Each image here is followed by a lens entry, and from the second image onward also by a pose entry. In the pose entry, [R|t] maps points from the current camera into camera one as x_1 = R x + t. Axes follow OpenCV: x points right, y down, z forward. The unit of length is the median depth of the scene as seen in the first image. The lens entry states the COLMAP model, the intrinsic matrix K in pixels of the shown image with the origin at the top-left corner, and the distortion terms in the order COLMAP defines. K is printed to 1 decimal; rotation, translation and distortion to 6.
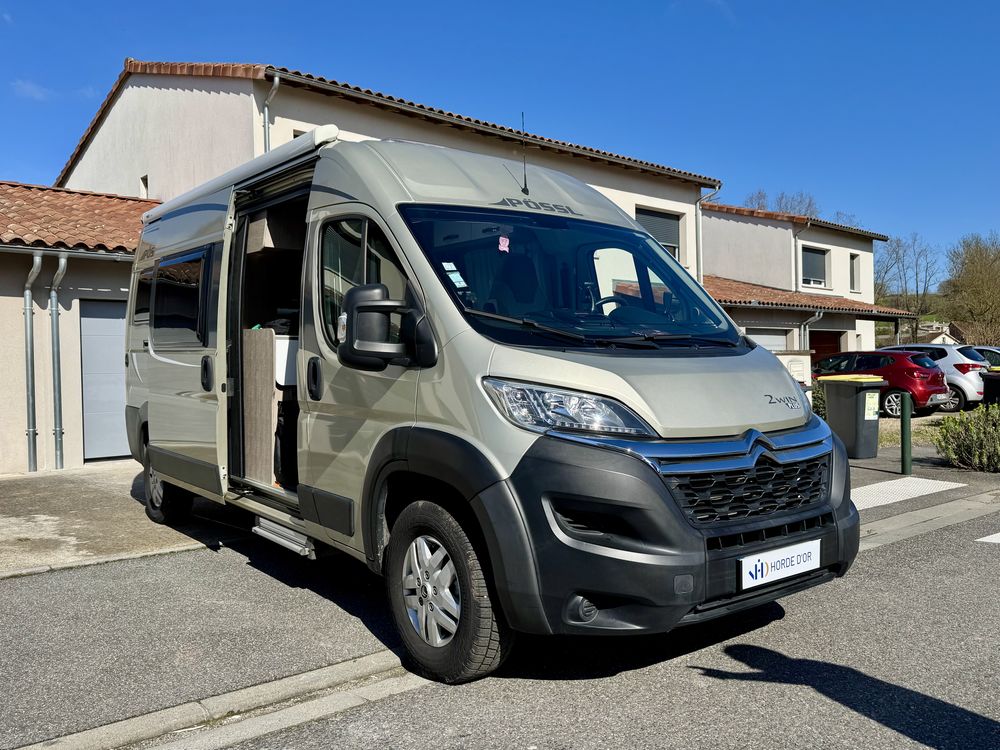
lens RADIAL K [[816.8, 0, 500.0], [0, 816.8, 375.0], [0, 0, 1]] dist [0.196776, -0.427328]
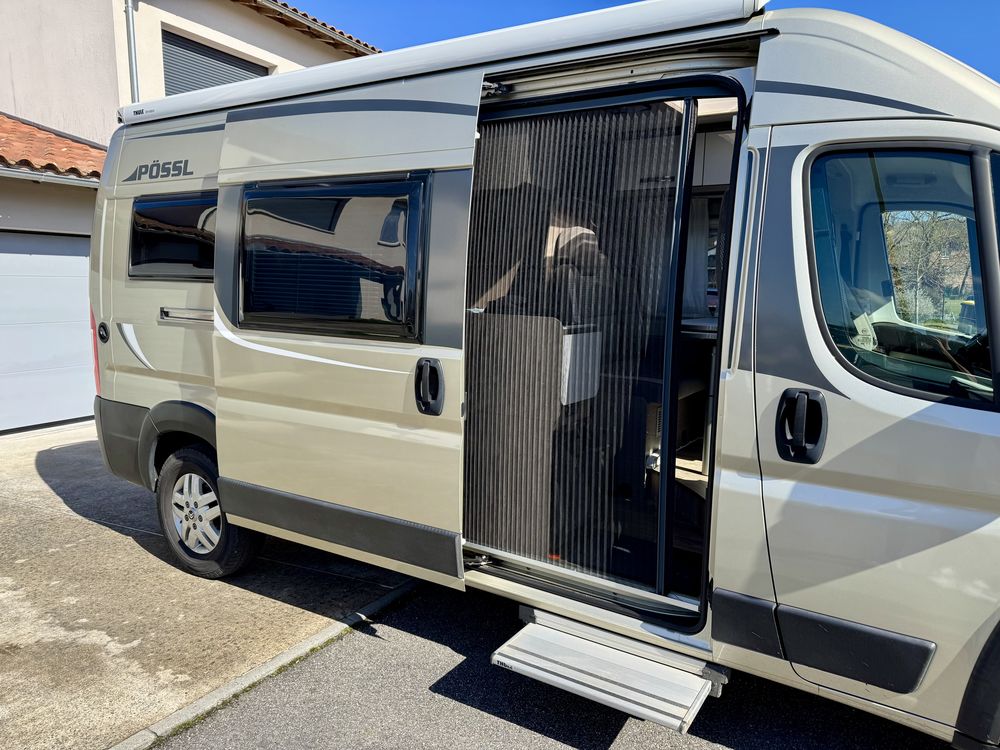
lens RADIAL K [[710.9, 0, 500.0], [0, 710.9, 375.0], [0, 0, 1]] dist [0.004548, 0.000262]
pose [[0.938978, -0.027563, 0.342871, -0.492966], [-0.009949, 0.994191, 0.107167, -0.068272], [-0.343833, -0.104039, 0.933250, 0.507326]]
